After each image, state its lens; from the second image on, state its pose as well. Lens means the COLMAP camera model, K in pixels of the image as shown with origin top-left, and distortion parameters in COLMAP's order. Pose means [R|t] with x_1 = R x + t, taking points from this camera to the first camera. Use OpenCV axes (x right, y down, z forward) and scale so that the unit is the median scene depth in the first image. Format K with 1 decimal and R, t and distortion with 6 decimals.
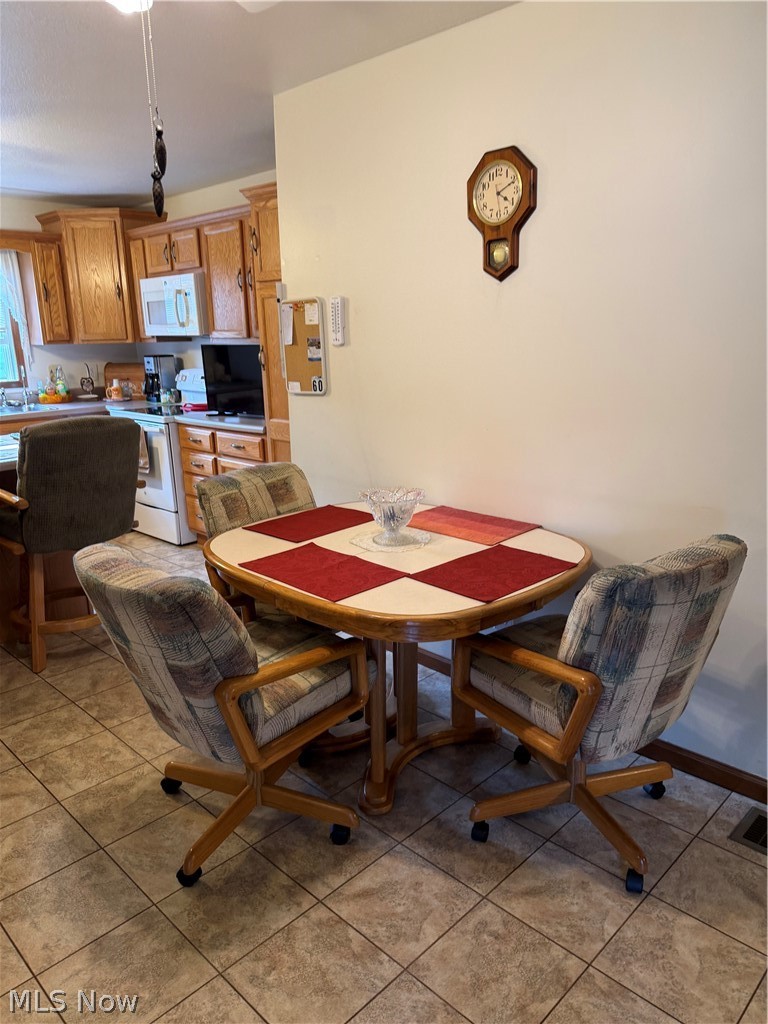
lens RADIAL K [[722.1, 0, 391.4], [0, 722.1, 512.9], [0, 0, 1]] dist [0.099733, -0.166771]
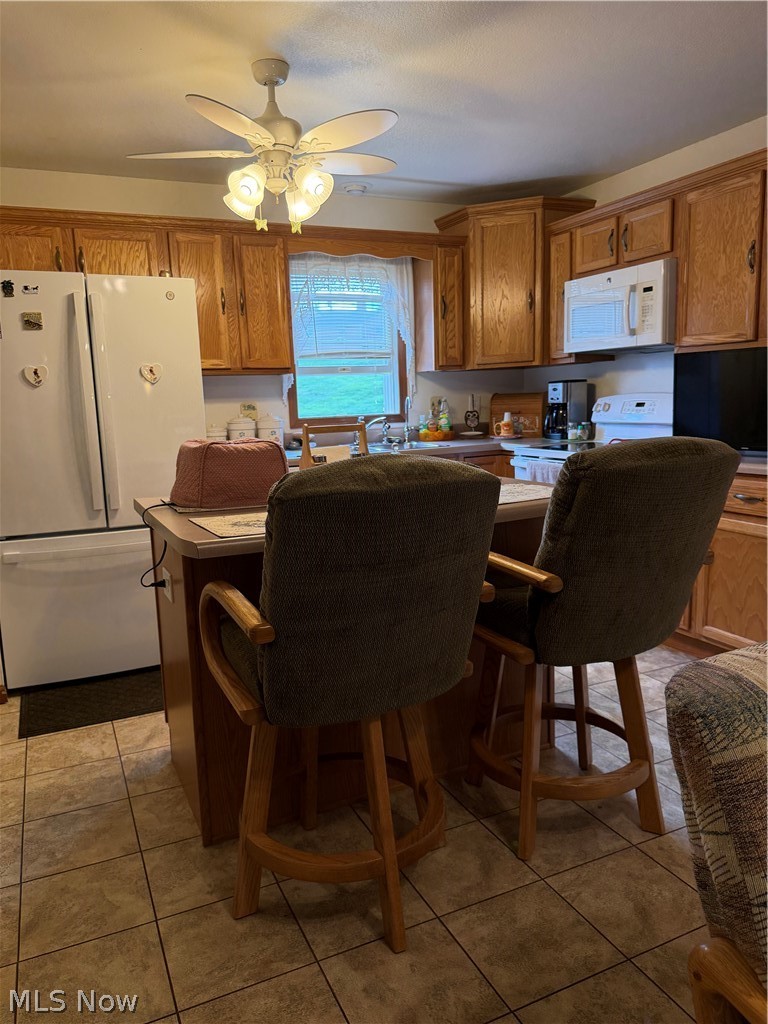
lens RADIAL K [[721.5, 0, 382.0], [0, 721.5, 516.7], [0, 0, 1]] dist [0.128241, -0.243640]
pose [[0.933055, 0.048799, -0.356409, -0.248968], [-0.072781, 0.995875, -0.054183, -0.014169], [0.352295, 0.076495, 0.932758, 0.236977]]
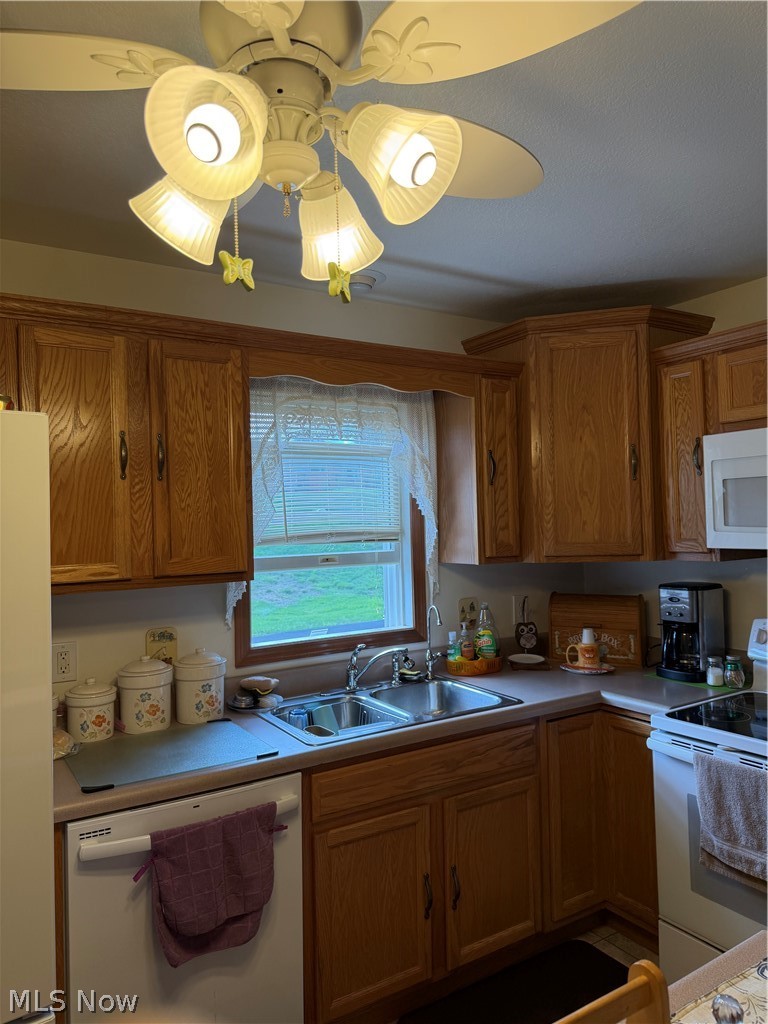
lens RADIAL K [[722.1, 0, 391.4], [0, 722.1, 512.9], [0, 0, 1]] dist [0.099733, -0.166771]
pose [[0.972633, -0.008993, -0.232174, -0.457034], [-0.050085, 0.967645, -0.247296, -0.149305], [0.226886, 0.252156, 0.940712, 0.546595]]
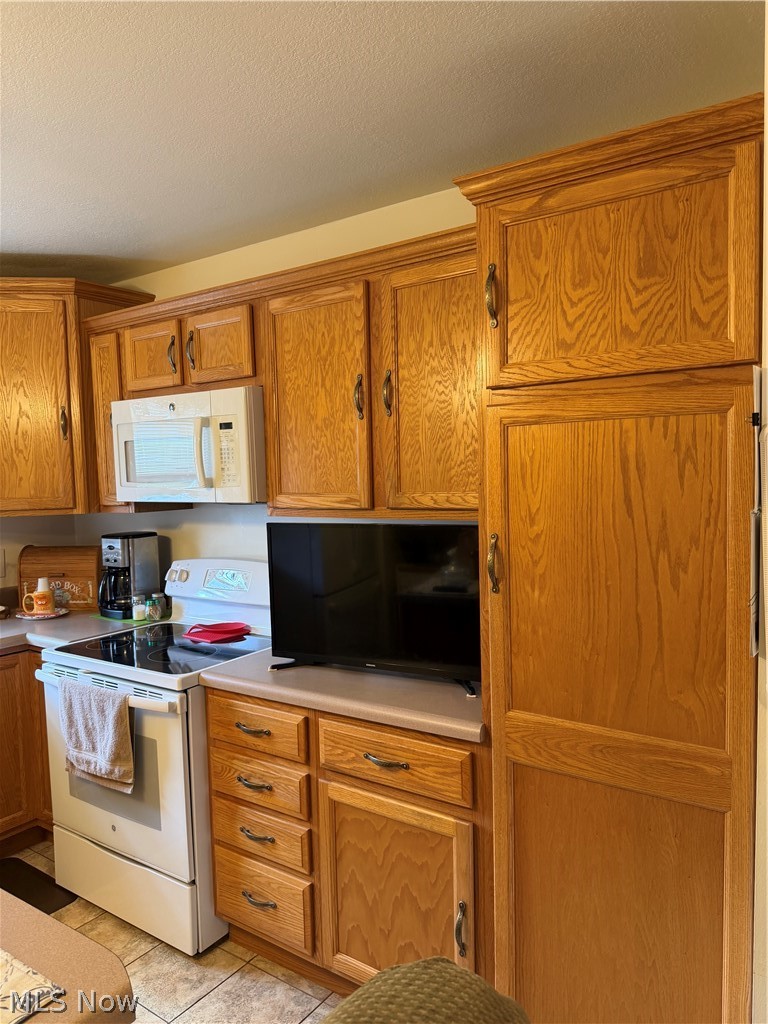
lens RADIAL K [[721.5, 0, 382.0], [0, 721.5, 516.7], [0, 0, 1]] dist [0.128241, -0.243640]
pose [[0.988205, -0.013349, 0.152552, -0.243552], [0.041801, 0.981875, -0.184862, -0.134499], [-0.147319, 0.189059, 0.970852, 0.489684]]
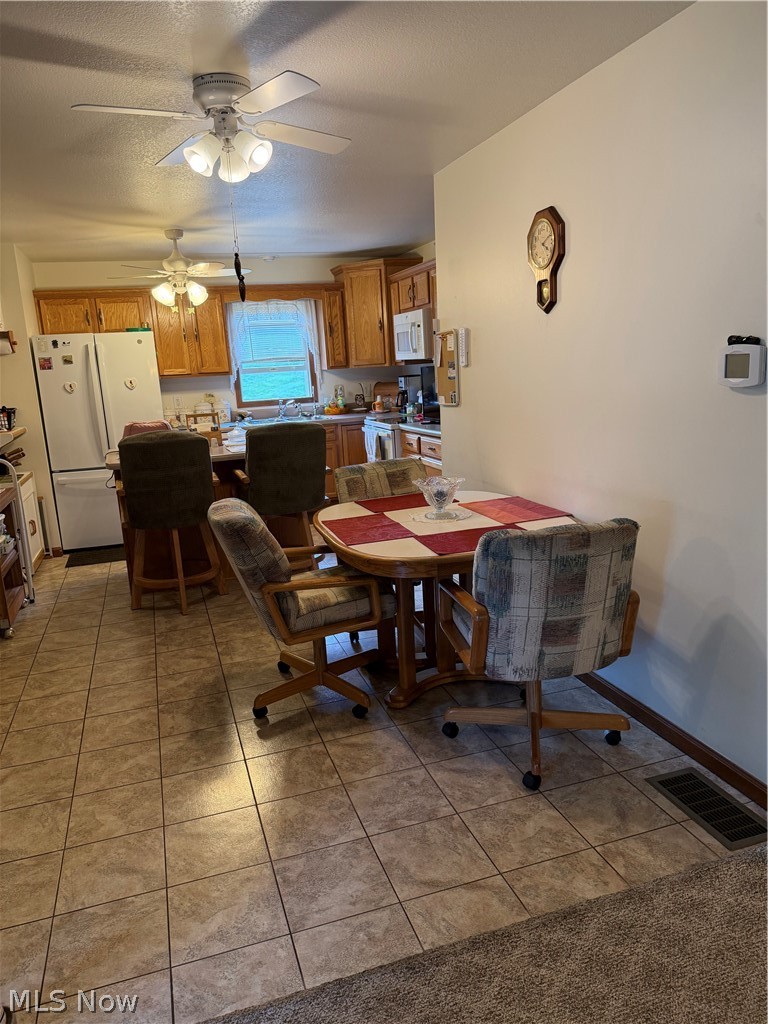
lens RADIAL K [[721.5, 0, 382.0], [0, 721.5, 516.7], [0, 0, 1]] dist [0.128241, -0.243640]
pose [[0.883592, 0.069714, -0.463040, 0.253522], [-0.075154, 0.997149, 0.006715, 0.018818], [0.462188, 0.028866, 0.886312, -0.107675]]
